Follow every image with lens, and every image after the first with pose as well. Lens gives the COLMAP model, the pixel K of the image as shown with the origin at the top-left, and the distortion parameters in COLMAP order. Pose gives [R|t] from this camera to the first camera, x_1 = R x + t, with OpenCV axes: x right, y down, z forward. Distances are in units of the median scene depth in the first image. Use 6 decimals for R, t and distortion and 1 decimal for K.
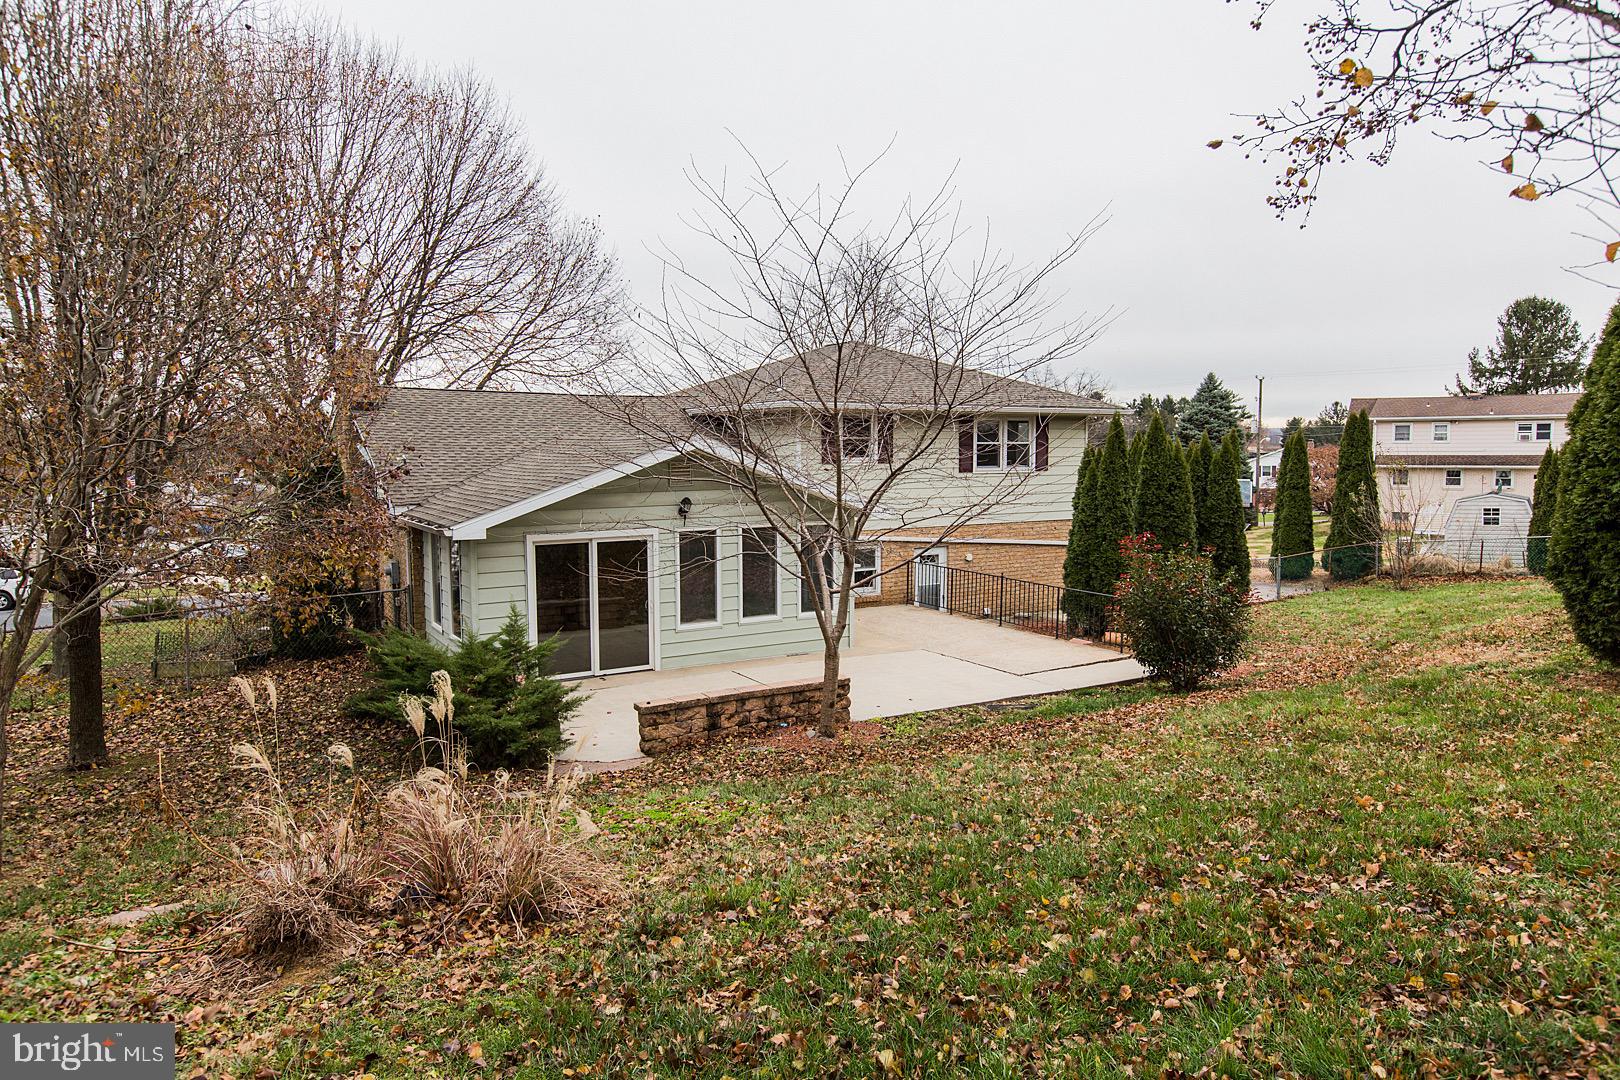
lens RADIAL K [[1062.2, 0, 789.2], [0, 1062.2, 522.9], [0, 0, 1]] dist [0.001084, -0.000492]
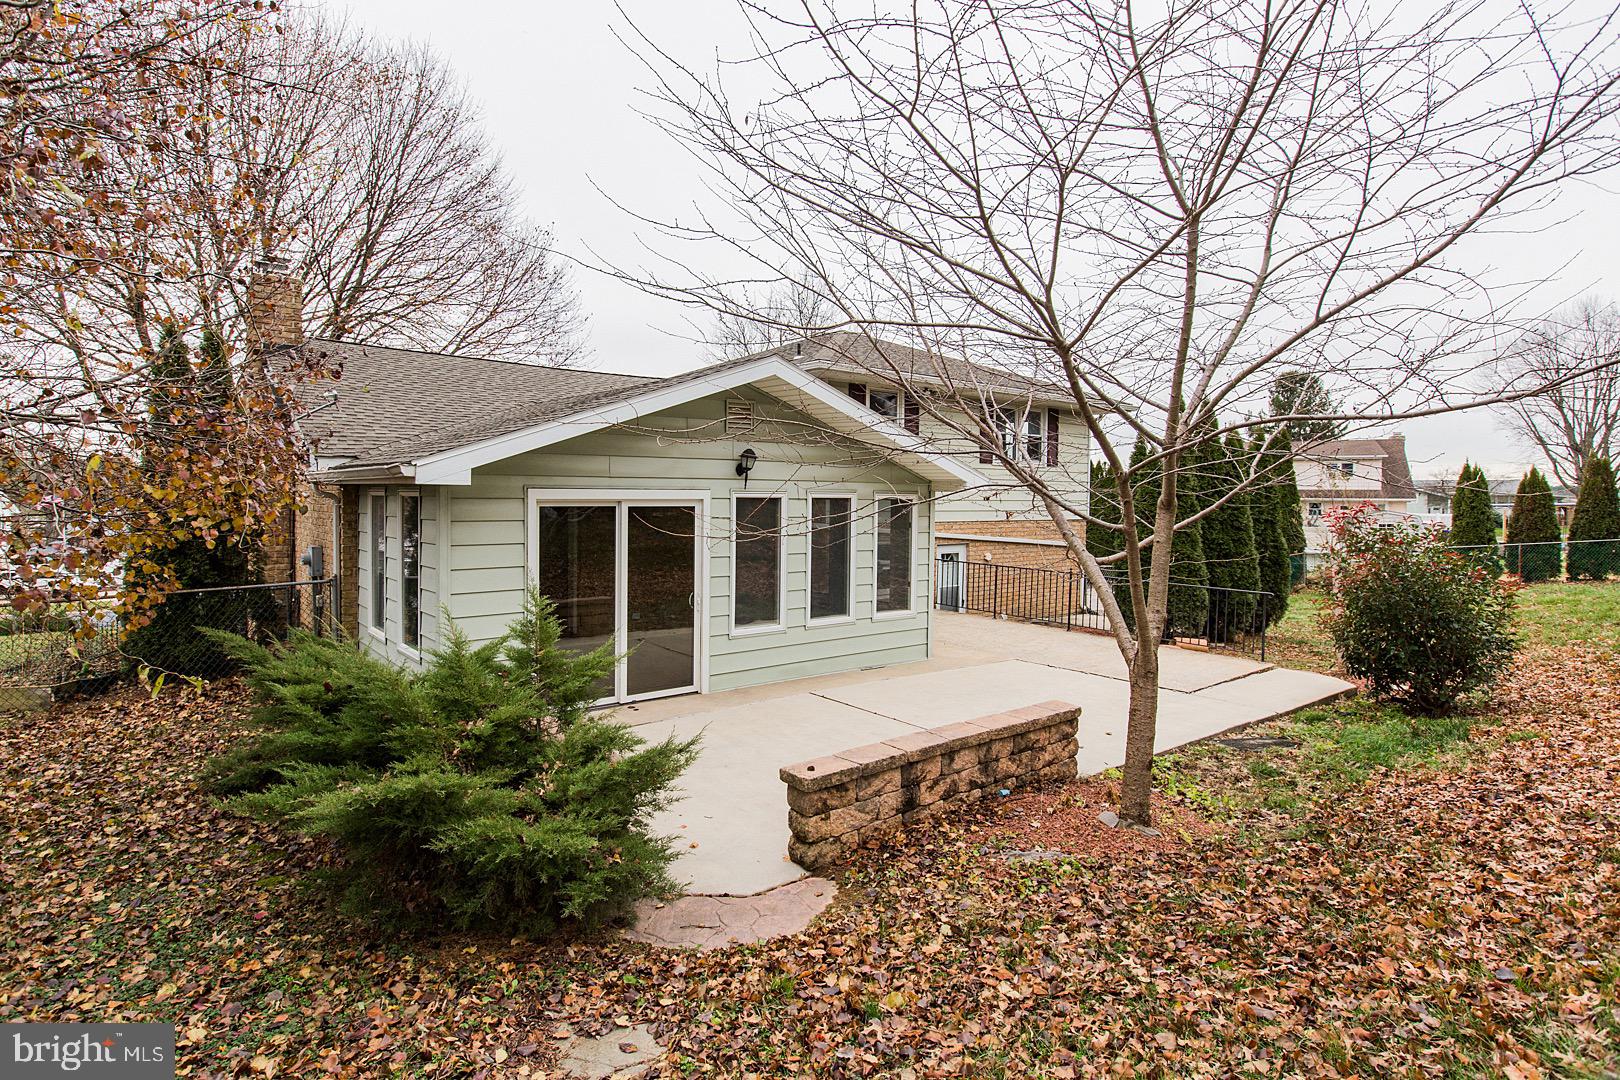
lens RADIAL K [[835.9, 0, 761.8], [0, 835.9, 506.0], [0, 0, 1]] dist [-0.001284, 0.000464]
pose [[0.992378, 0.012769, 0.122568, -0.158467], [-0.004956, 0.997948, -0.063837, 0.051252], [-0.123132, 0.062743, 0.990405, 0.447520]]
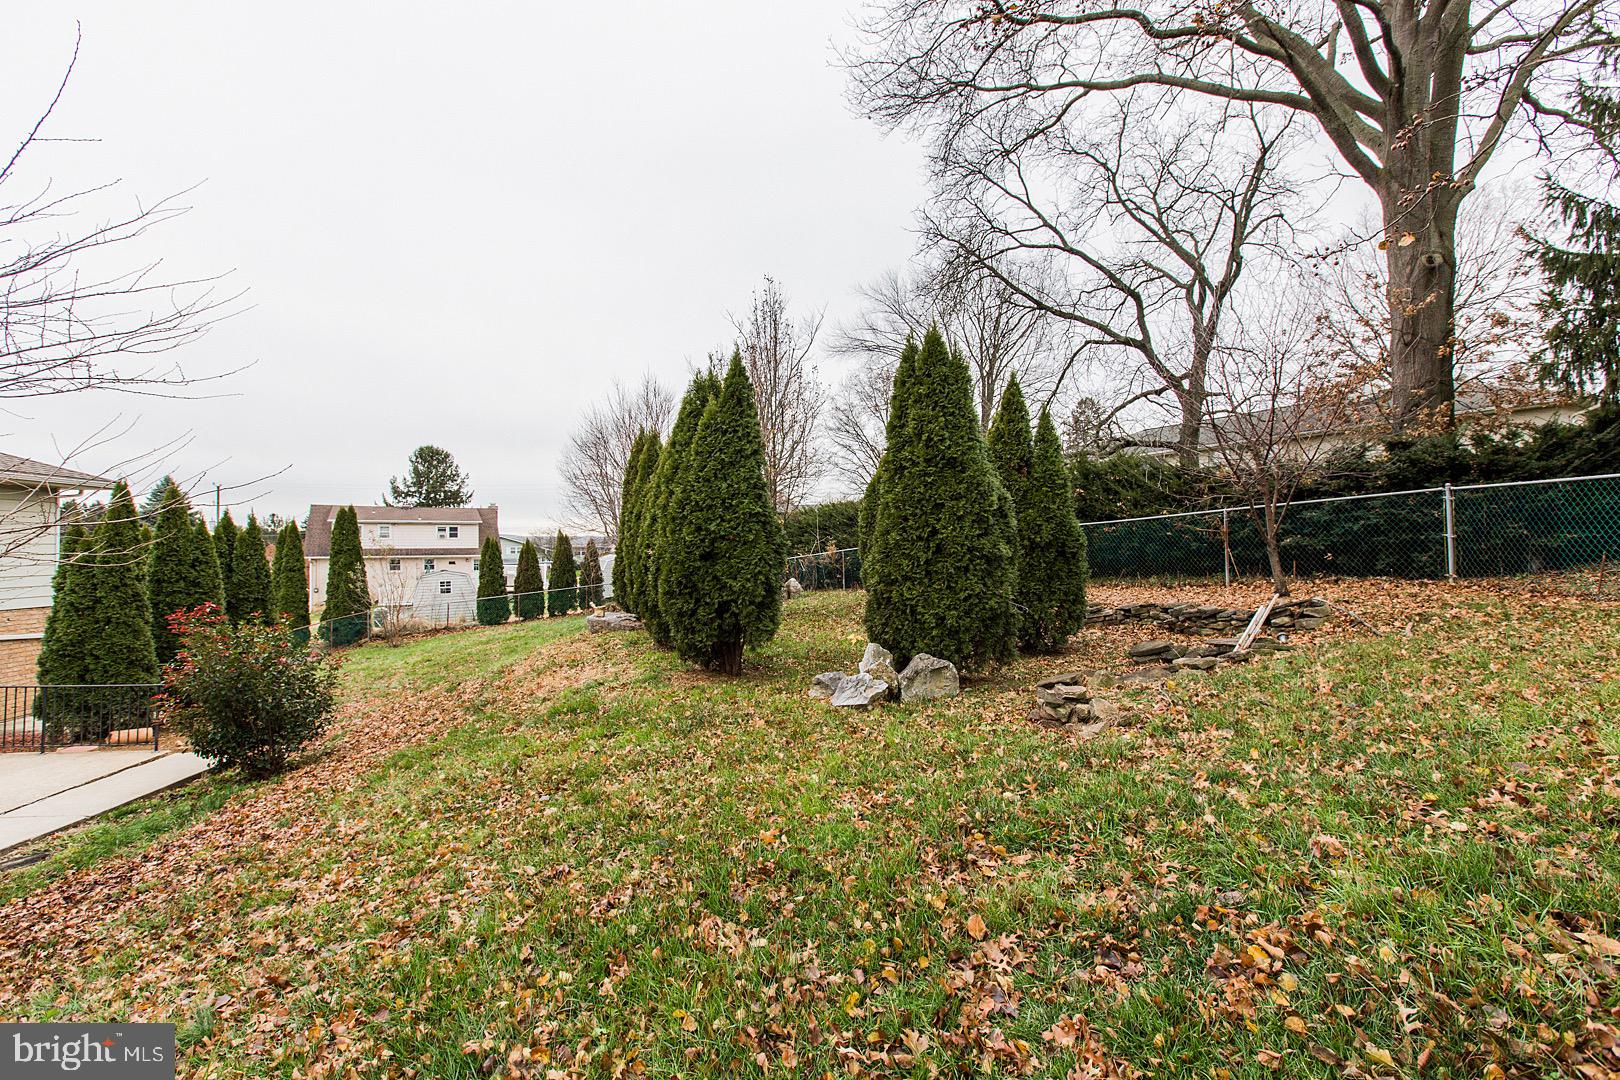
lens RADIAL K [[737.1, 0, 827.0], [0, 737.1, 536.9], [0, 0, 1]] dist [0.002170, -0.000238]
pose [[0.426060, 0.014812, 0.904574, 0.003848], [0.069222, 0.996401, -0.048920, 0.019549], [-0.902043, 0.083460, 0.423501, 0.272912]]
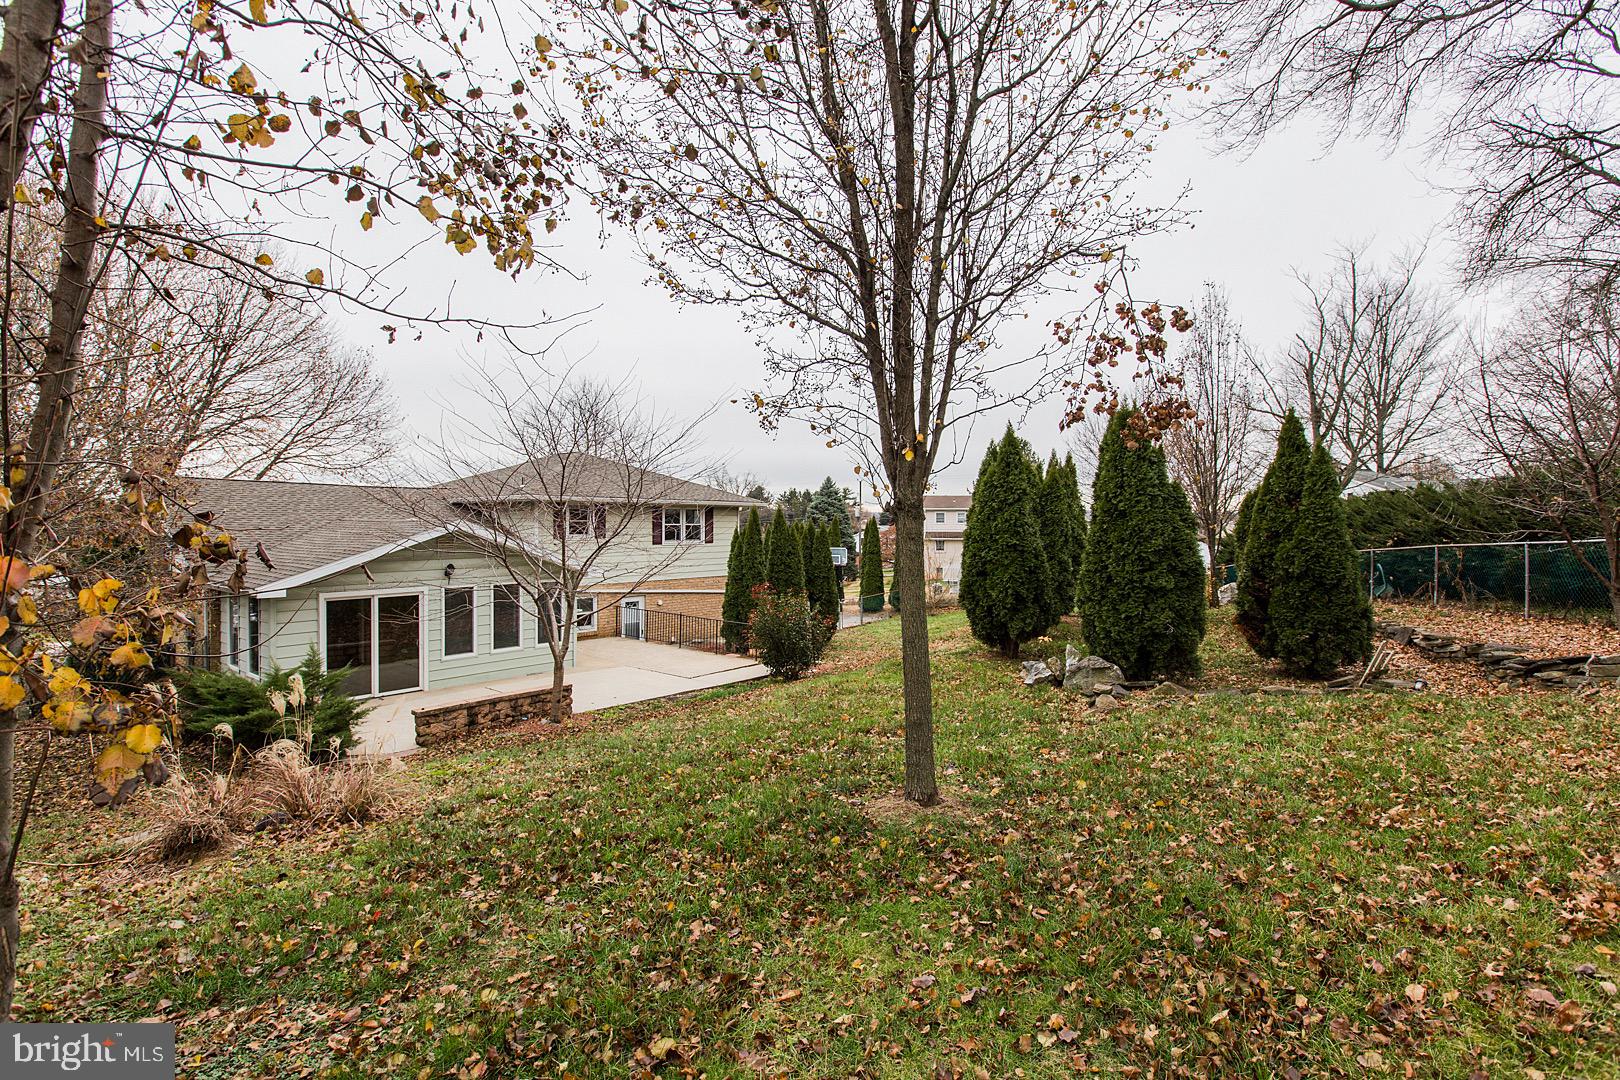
lens RADIAL K [[793.2, 0, 819.0], [0, 793.2, 527.7], [0, 0, 1]] dist [-0.001601, -0.001379]
pose [[0.939258, 0.003847, 0.343191, 0.000223], [0.018821, 0.997855, -0.062696, 0.003075], [-0.342696, 0.065346, 0.937171, -0.145012]]
